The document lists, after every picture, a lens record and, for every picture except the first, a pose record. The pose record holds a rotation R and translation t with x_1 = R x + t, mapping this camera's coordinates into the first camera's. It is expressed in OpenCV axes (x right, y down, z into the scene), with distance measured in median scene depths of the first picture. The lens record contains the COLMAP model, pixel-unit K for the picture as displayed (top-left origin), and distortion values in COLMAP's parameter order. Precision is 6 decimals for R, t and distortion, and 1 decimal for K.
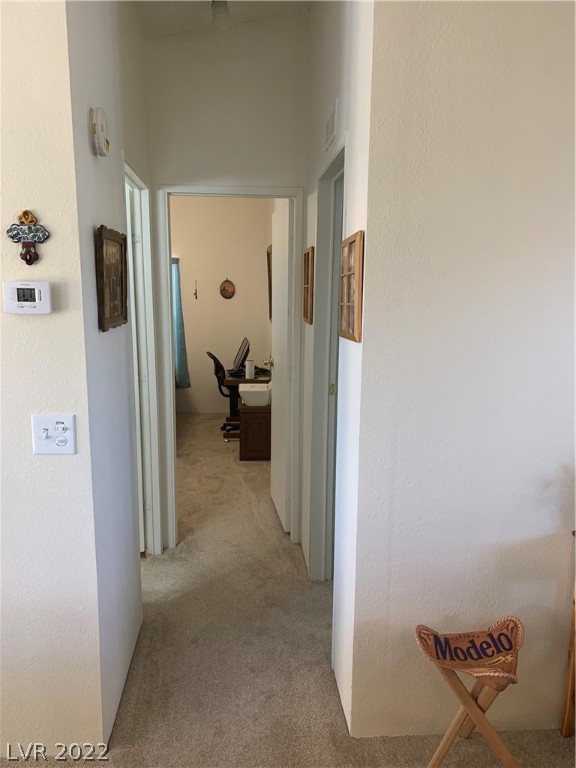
lens RADIAL K [[591.2, 0, 287.9], [0, 591.2, 383.9], [0, 0, 1]] dist [0.040475, -0.052195]
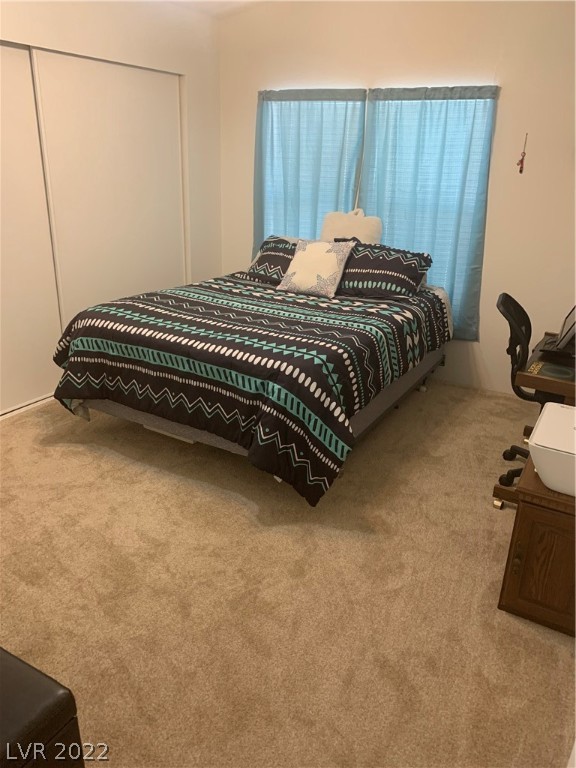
lens RADIAL K [[591.2, 0, 287.9], [0, 591.2, 385.0], [0, 0, 1]] dist [0.040475, -0.052195]
pose [[0.829807, 0.210773, -0.516715, -0.026103], [-0.110497, 0.969655, 0.218081, -0.080458], [0.547001, -0.123870, 0.827917, 0.636703]]
